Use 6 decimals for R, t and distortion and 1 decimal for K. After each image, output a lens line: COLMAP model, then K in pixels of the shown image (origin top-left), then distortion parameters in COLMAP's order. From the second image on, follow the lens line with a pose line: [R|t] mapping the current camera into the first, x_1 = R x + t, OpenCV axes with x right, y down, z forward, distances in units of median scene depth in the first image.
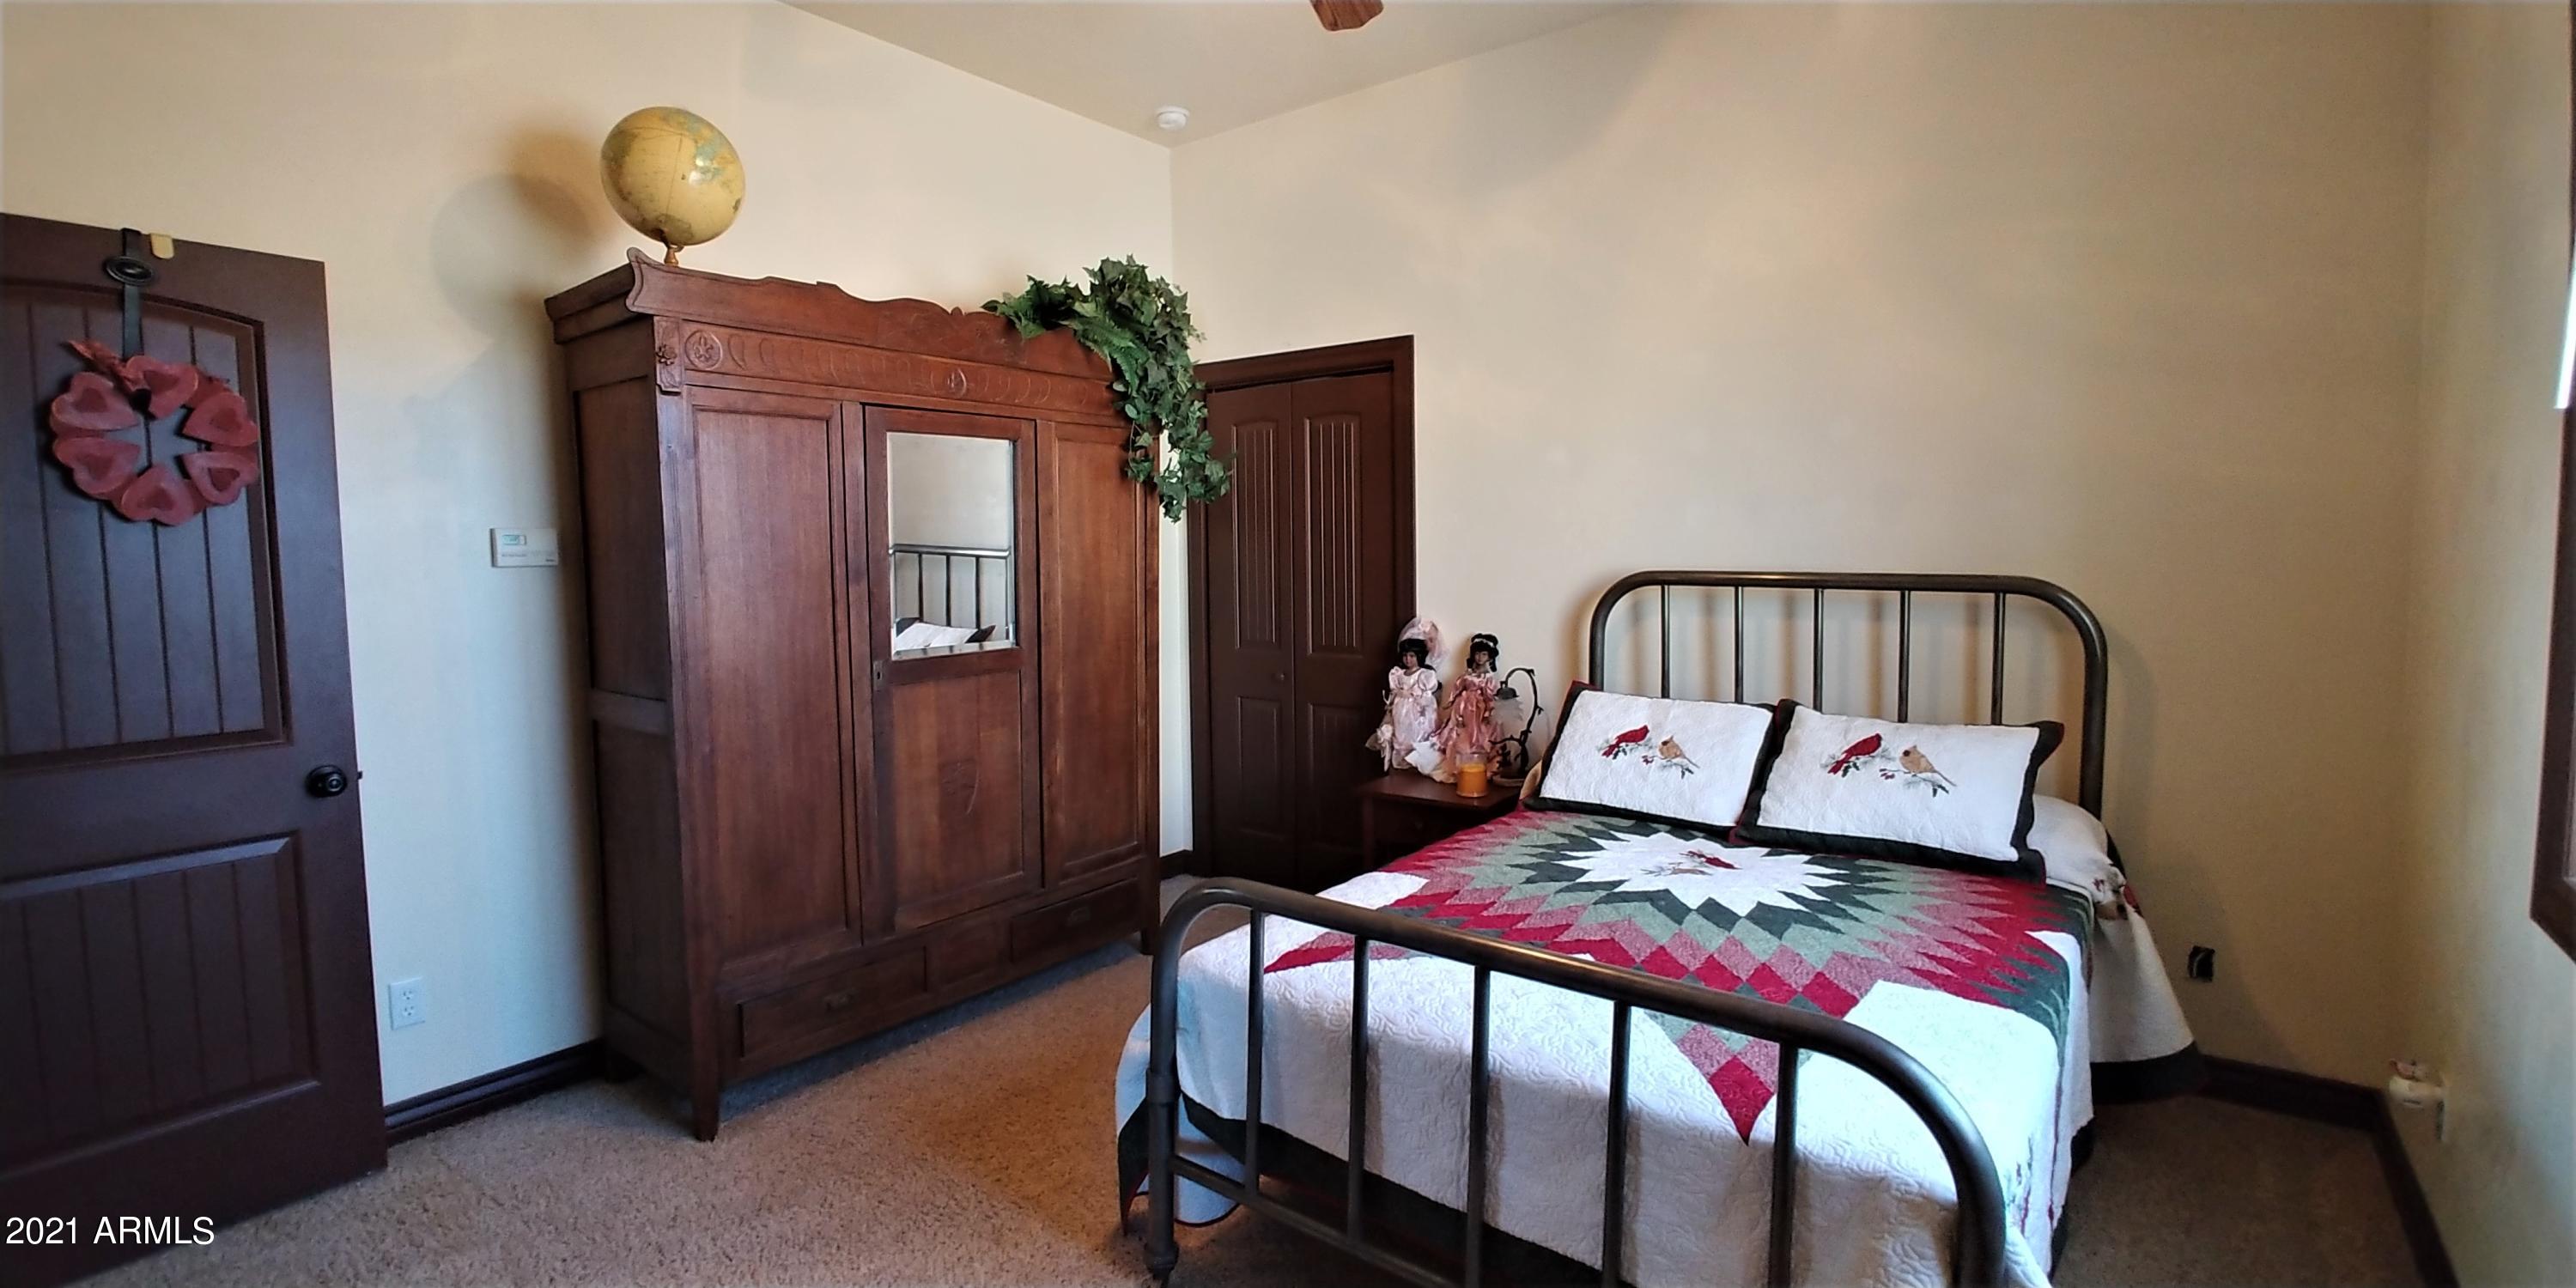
lens RADIAL K [[1149.1, 0, 1268.9], [0, 1149.1, 631.0], [0, 0, 1]] dist [0.004624, 0.000165]
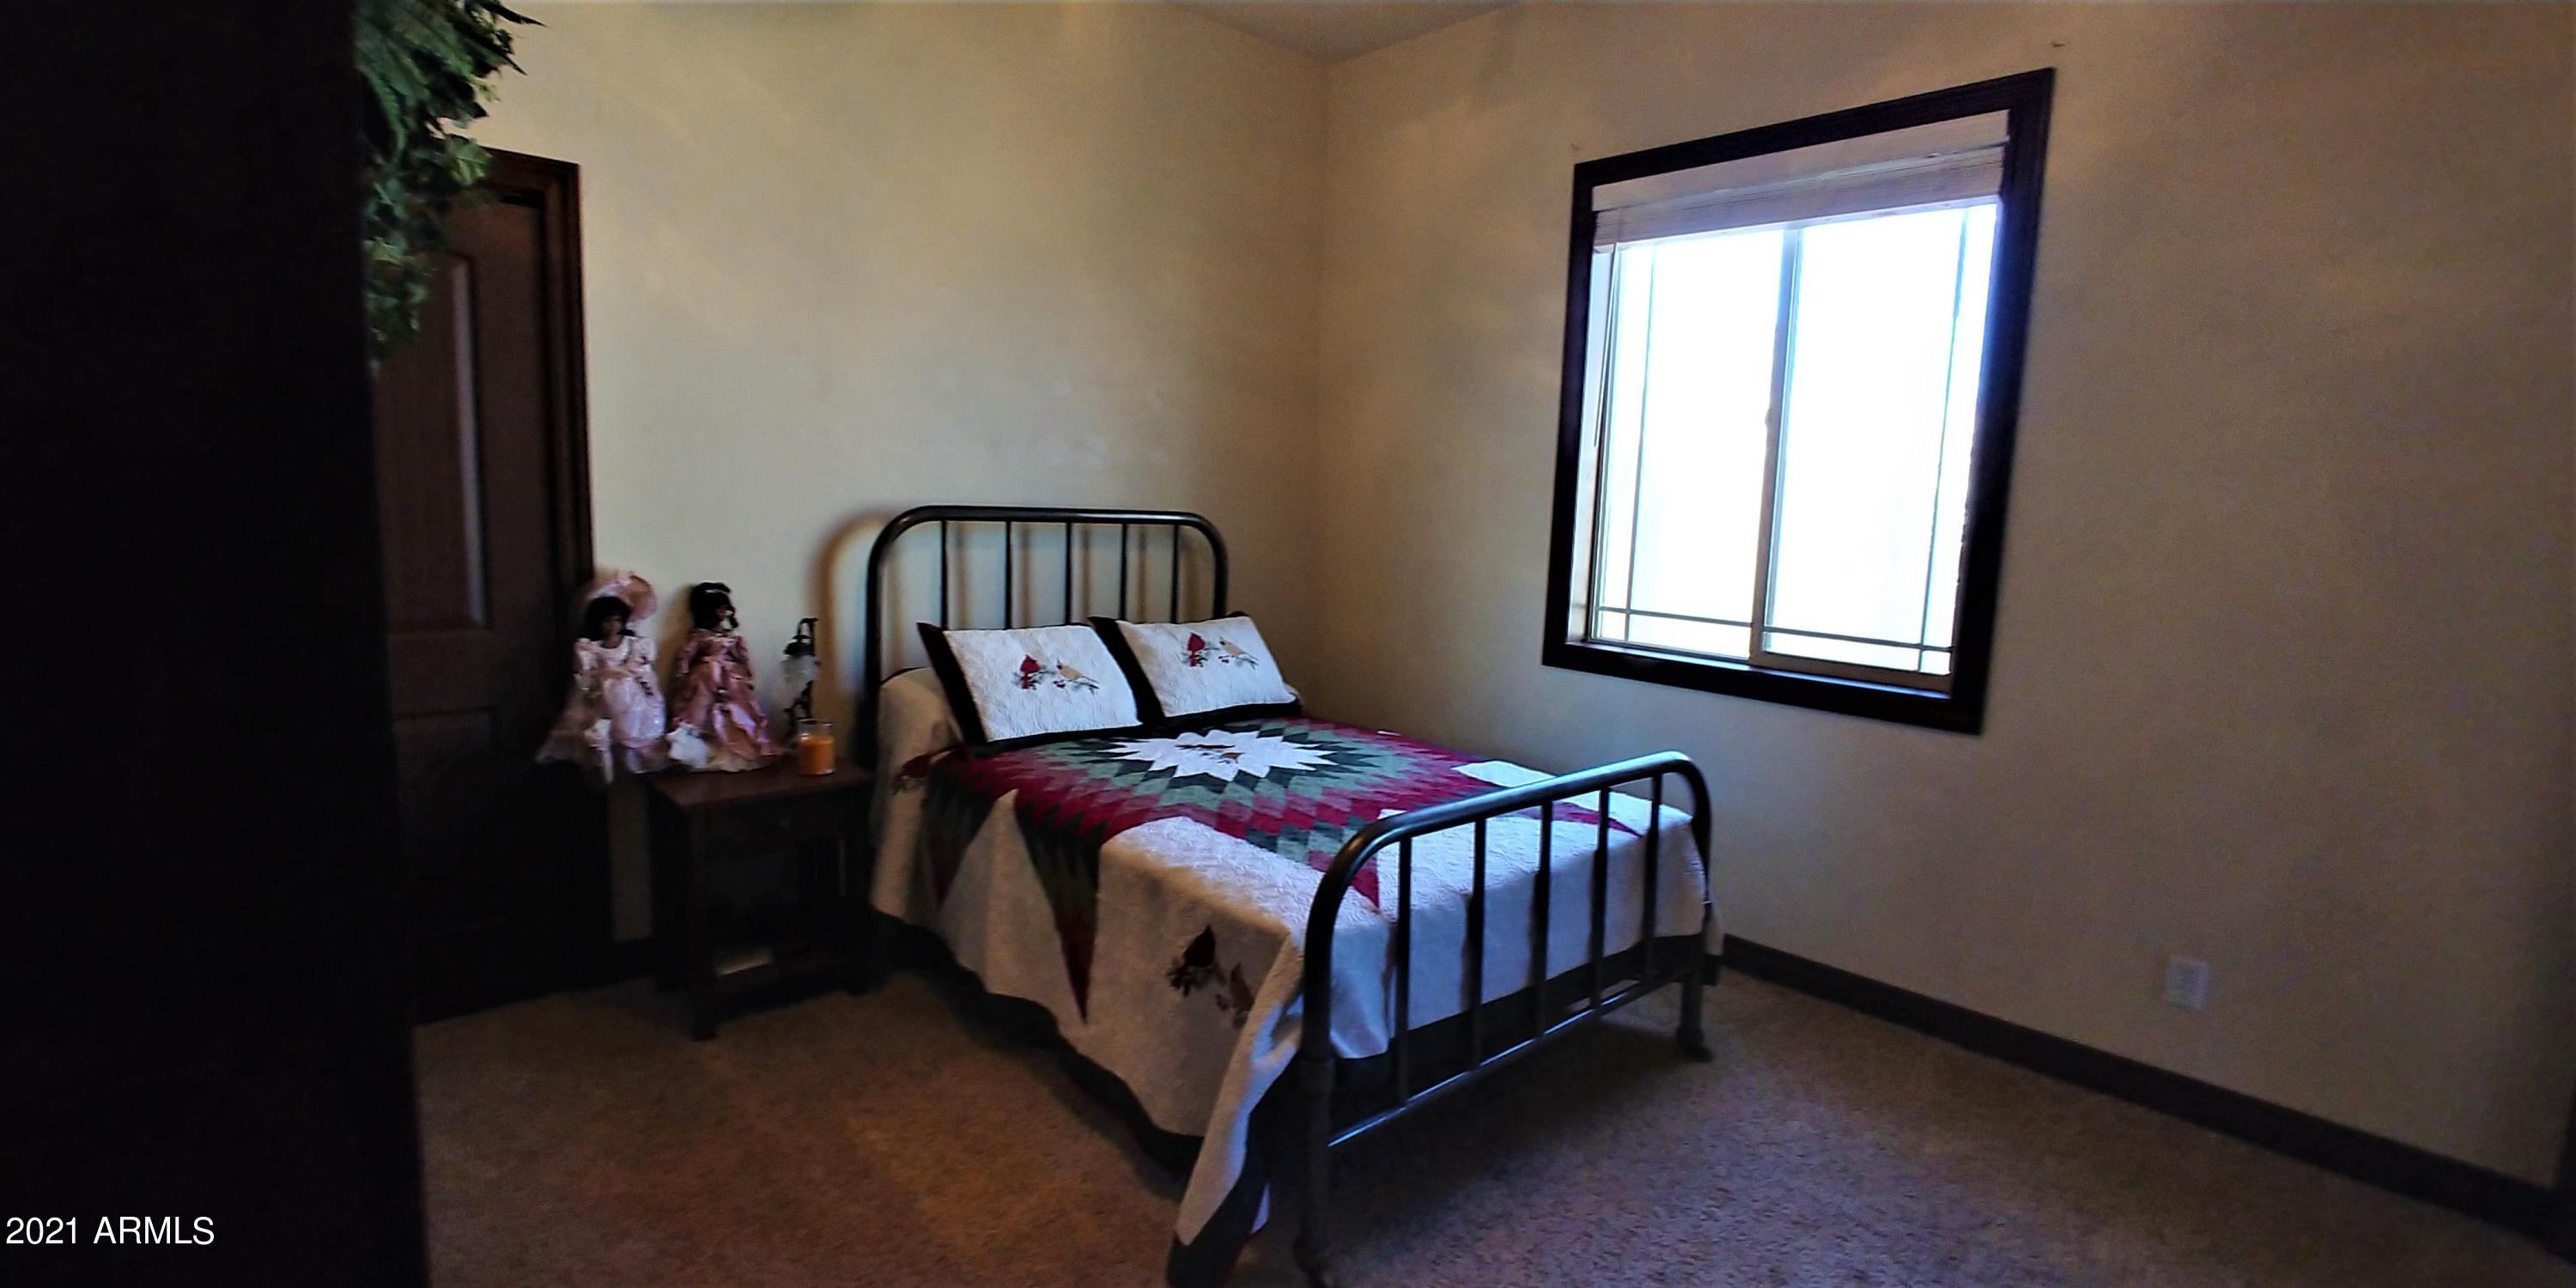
lens RADIAL K [[1149.1, 0, 1270.1], [0, 1149.1, 640.2], [0, 0, 1]] dist [0.004624, 0.000165]
pose [[0.177706, -0.117003, 0.977103, -0.668740], [0.041317, 0.992918, 0.111382, -0.039660], [-0.983216, 0.020577, 0.181281, 0.597244]]
